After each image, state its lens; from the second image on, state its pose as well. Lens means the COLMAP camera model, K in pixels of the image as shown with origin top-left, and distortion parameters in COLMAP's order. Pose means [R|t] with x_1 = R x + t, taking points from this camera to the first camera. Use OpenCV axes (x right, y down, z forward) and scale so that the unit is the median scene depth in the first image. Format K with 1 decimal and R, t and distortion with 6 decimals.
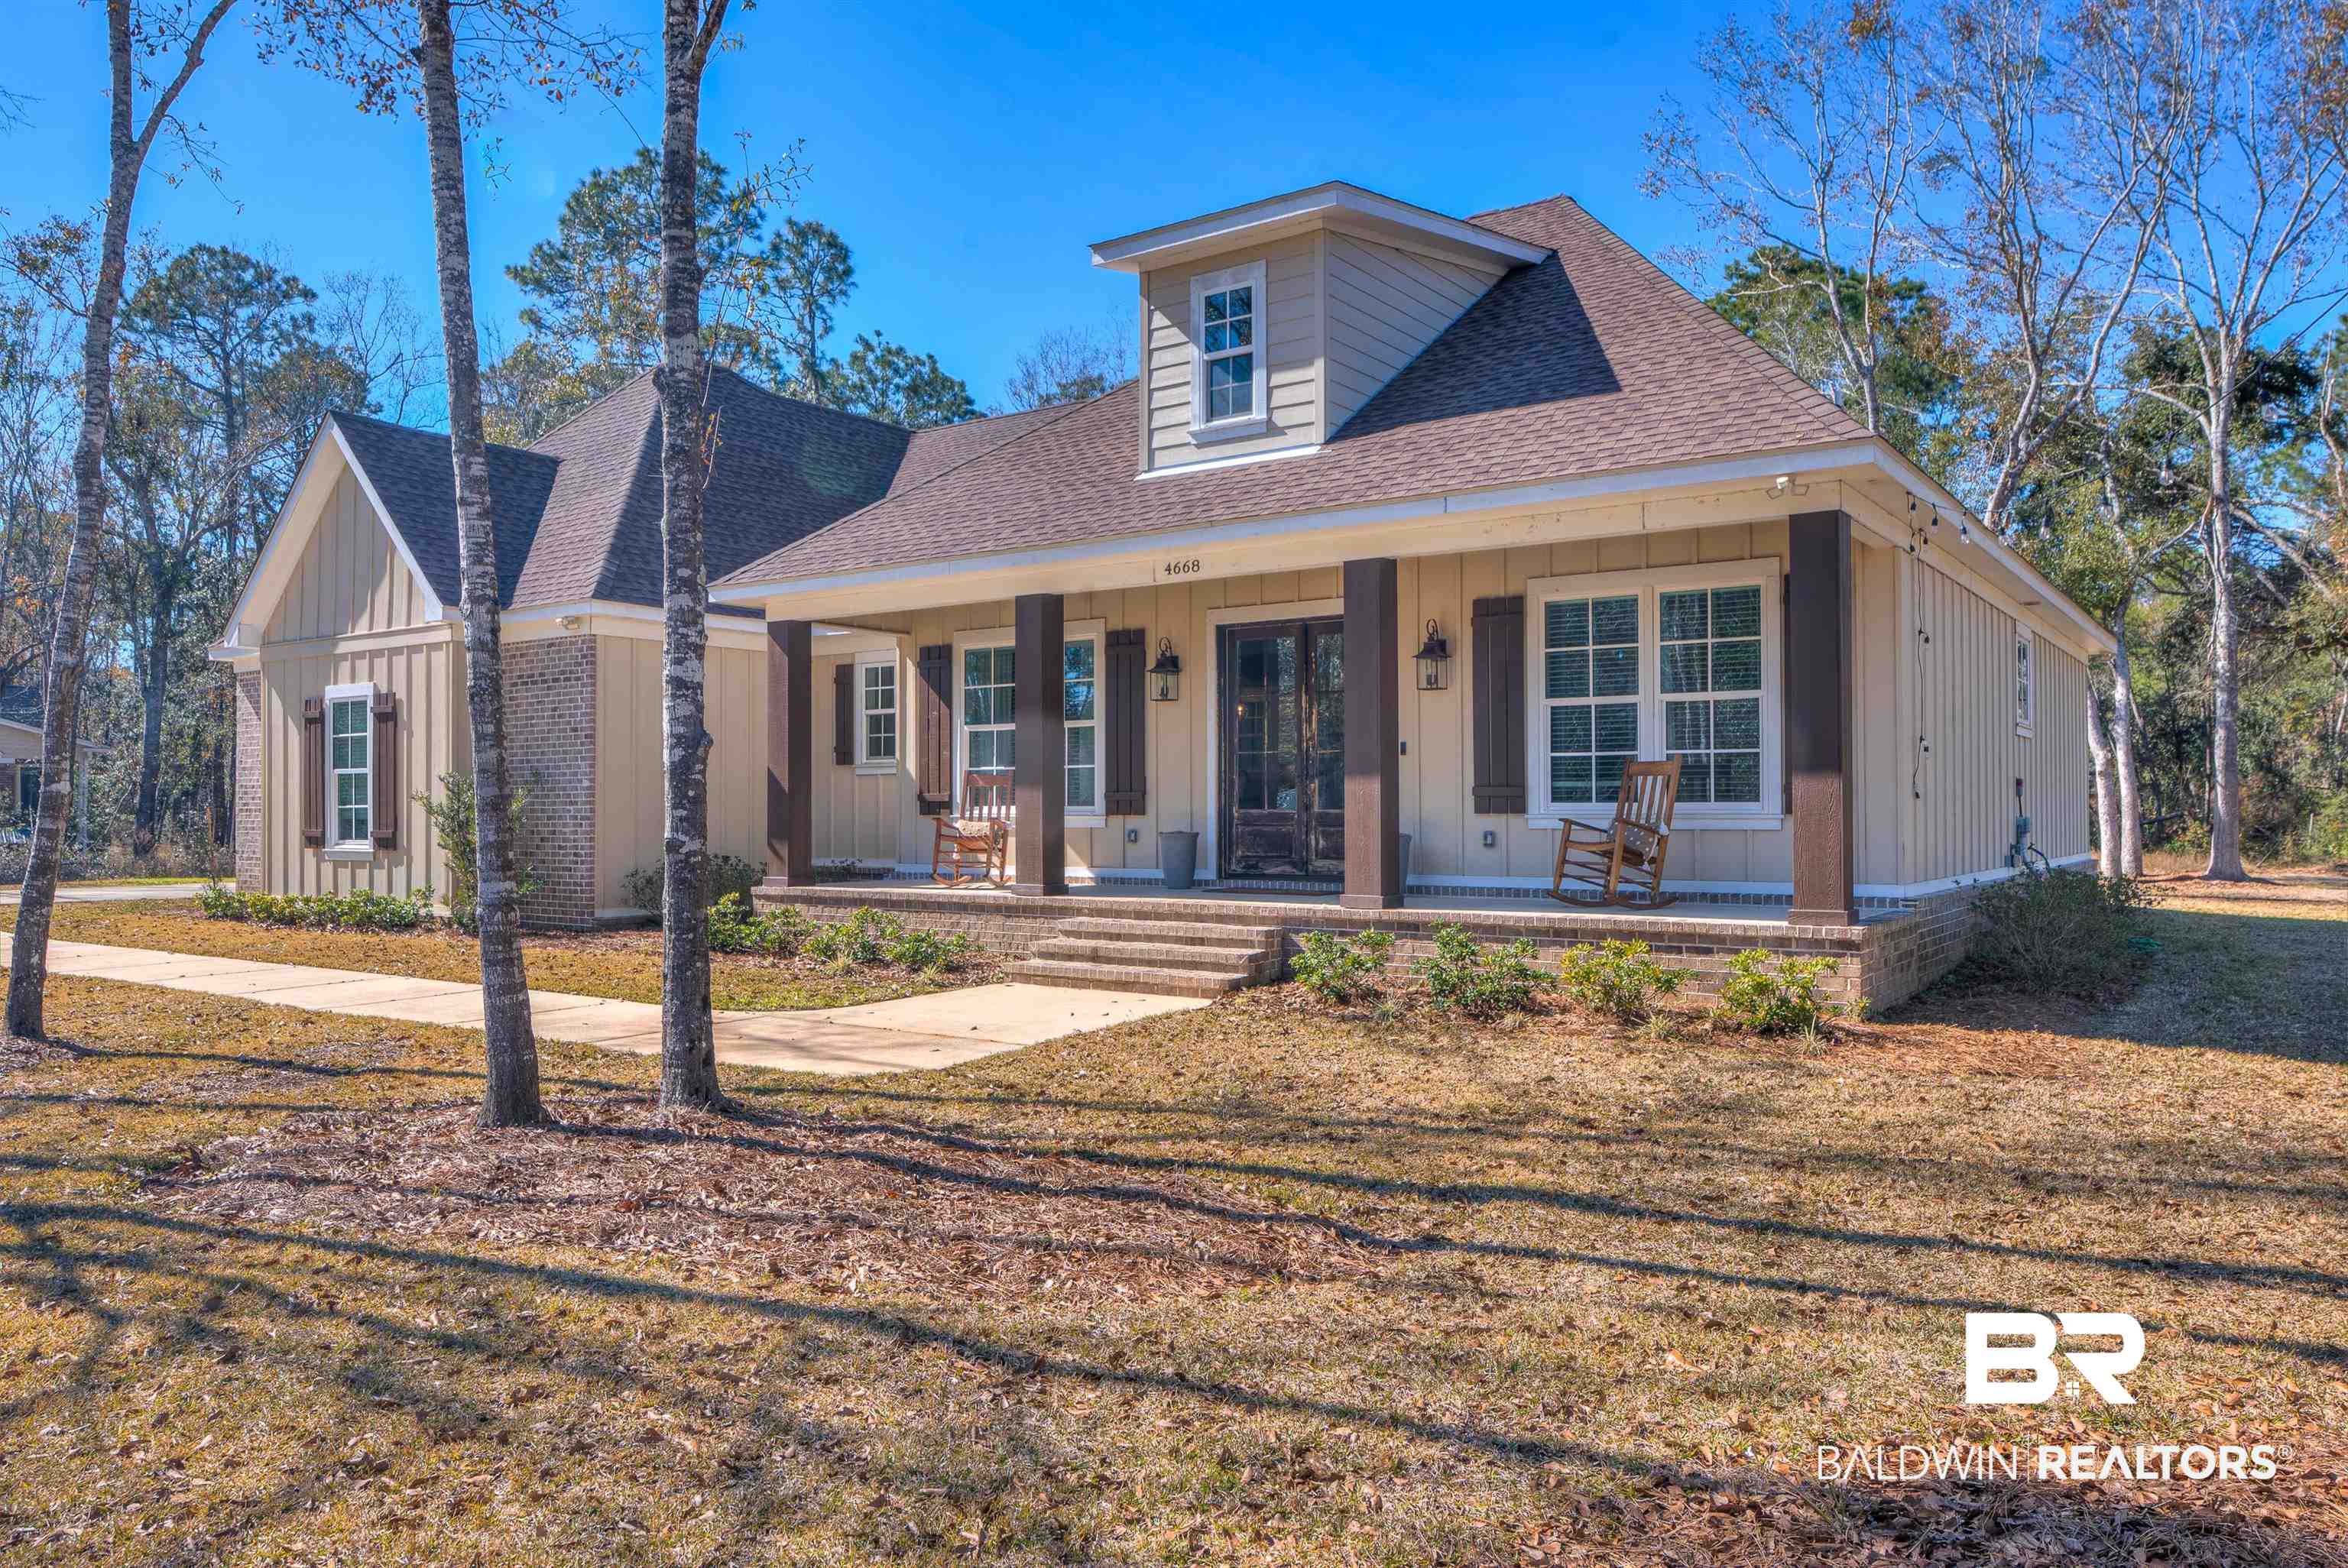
lens RADIAL K [[1604.7, 0, 1174.0], [0, 1604.7, 784.0], [0, 0, 1]] dist [-0.008089, -0.001229]
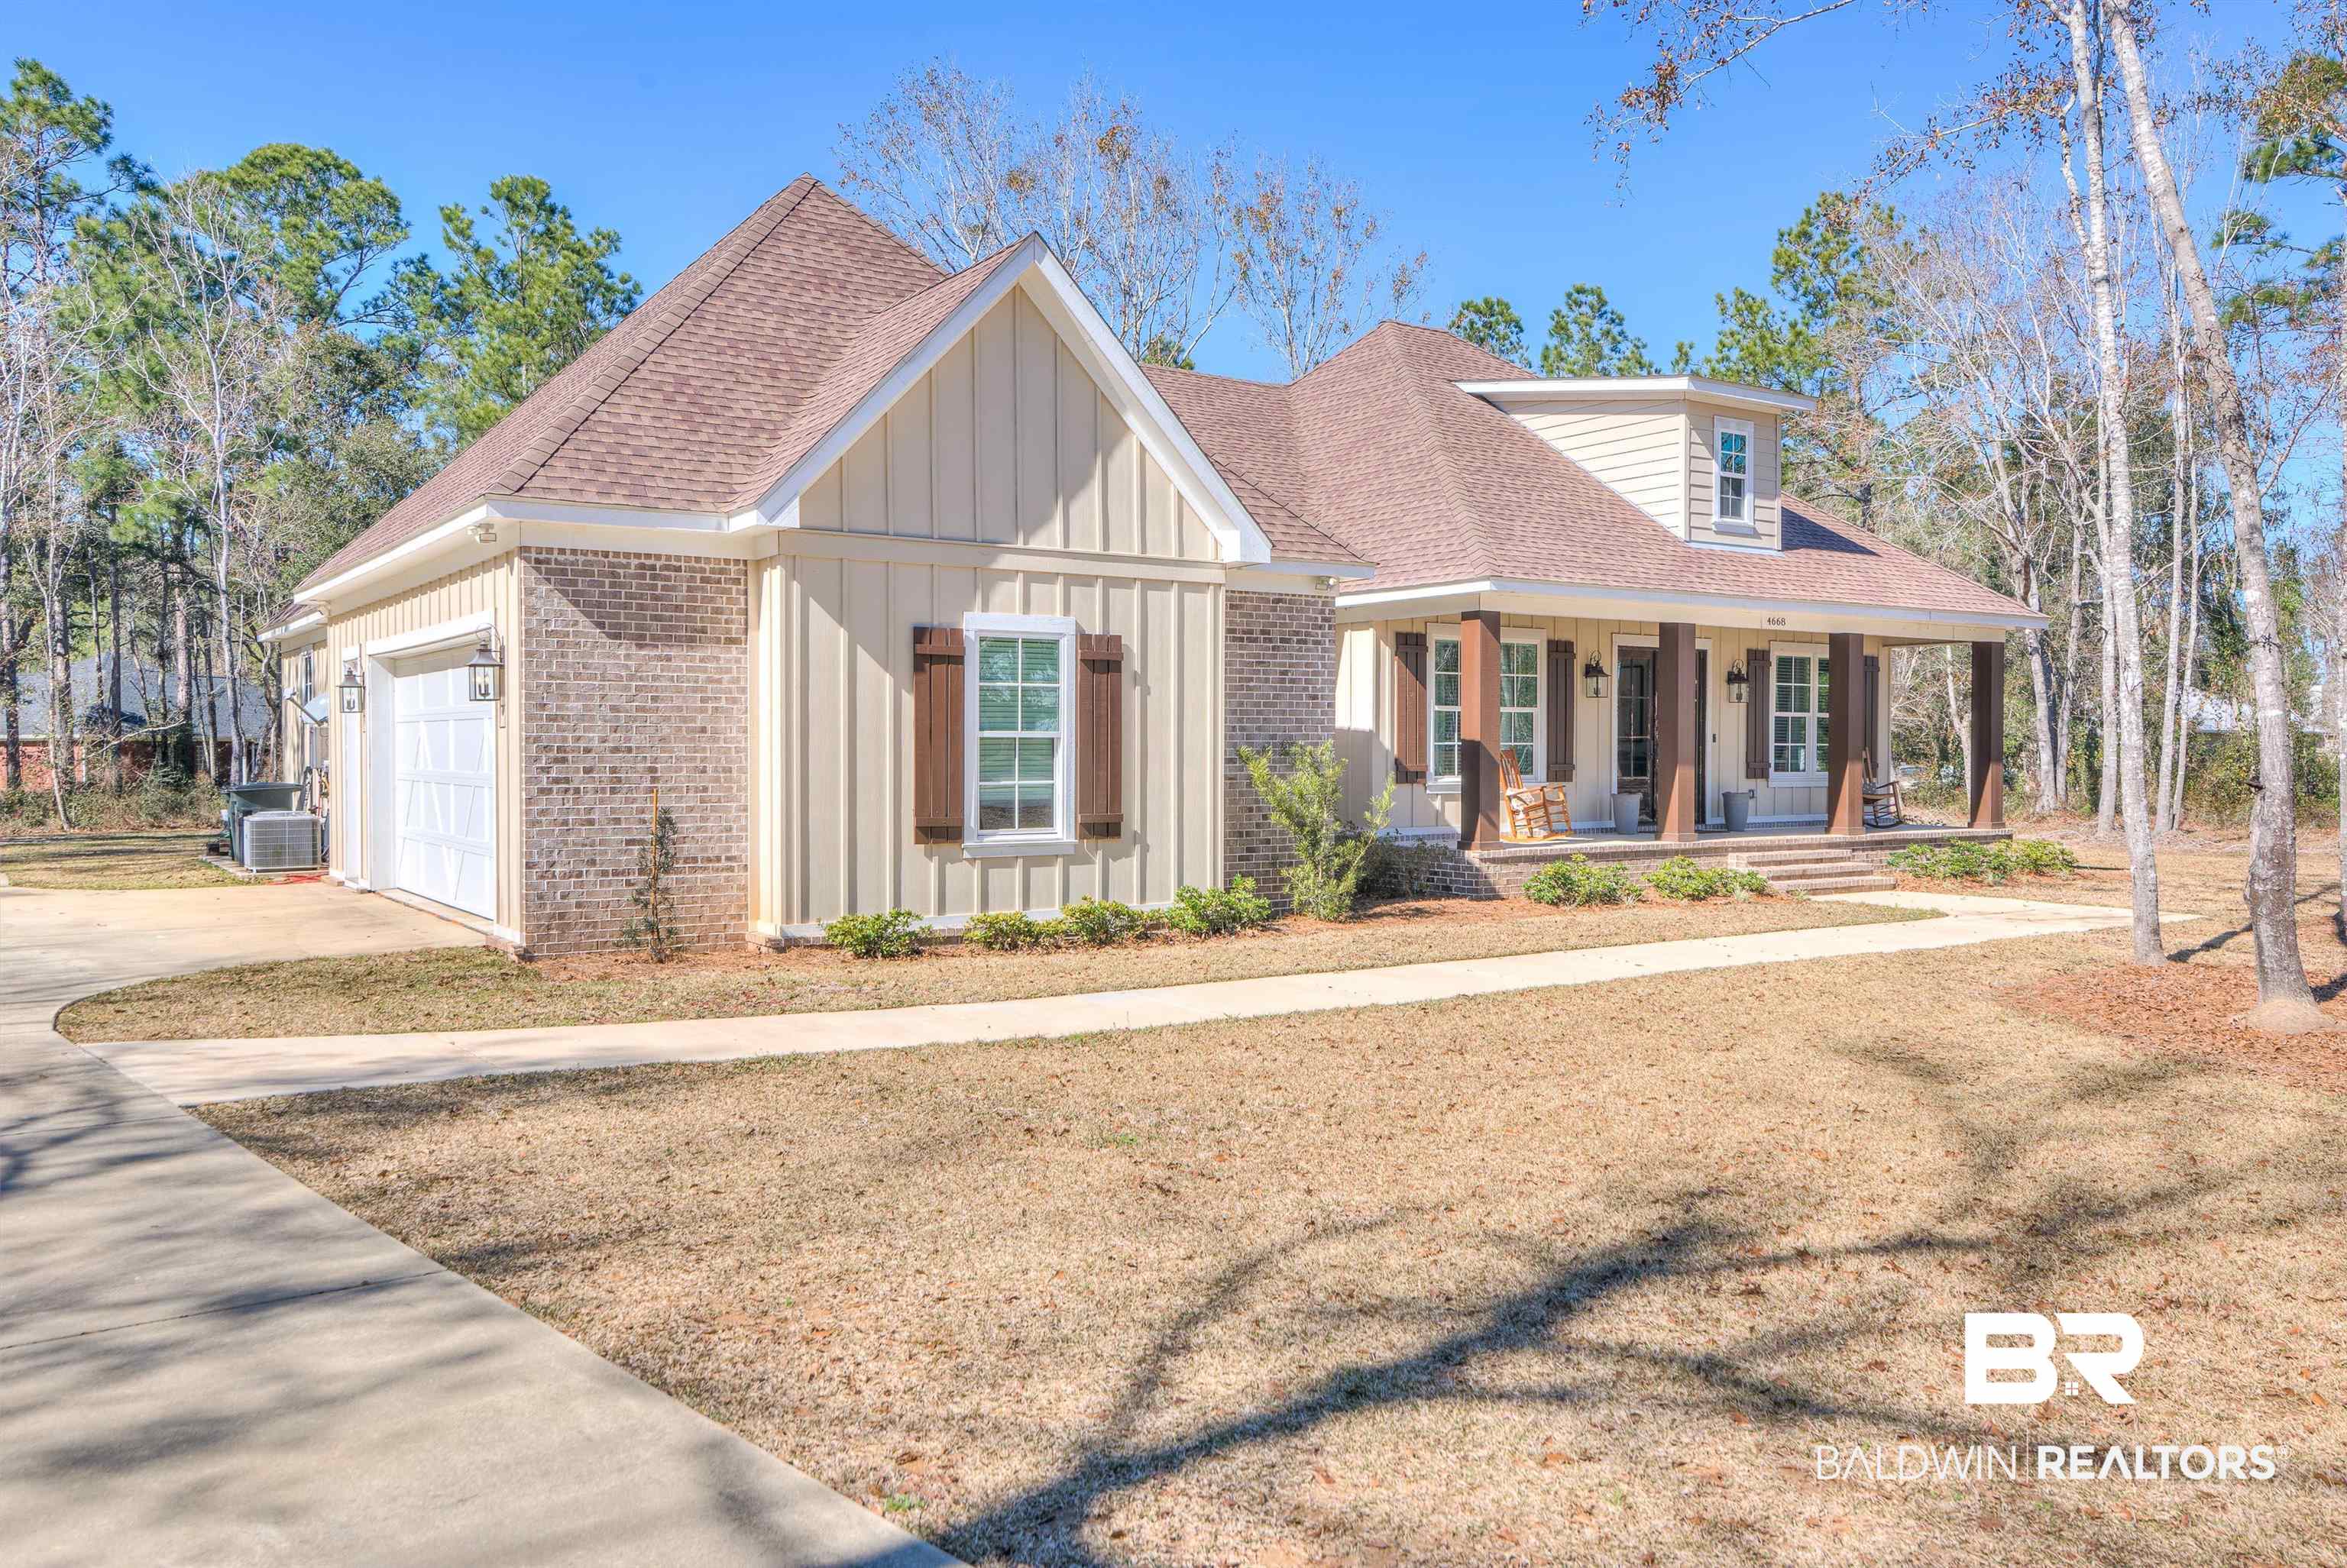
lens RADIAL K [[1800.4, 0, 1173.5], [0, 1800.4, 784.0], [0, 0, 1]] dist [0.003608, 0.003832]
pose [[0.346106, -0.013953, 0.938091, -1.620074], [-0.017735, 0.999613, 0.021411, -0.005159], [-0.938028, -0.024048, 0.345725, 0.838110]]
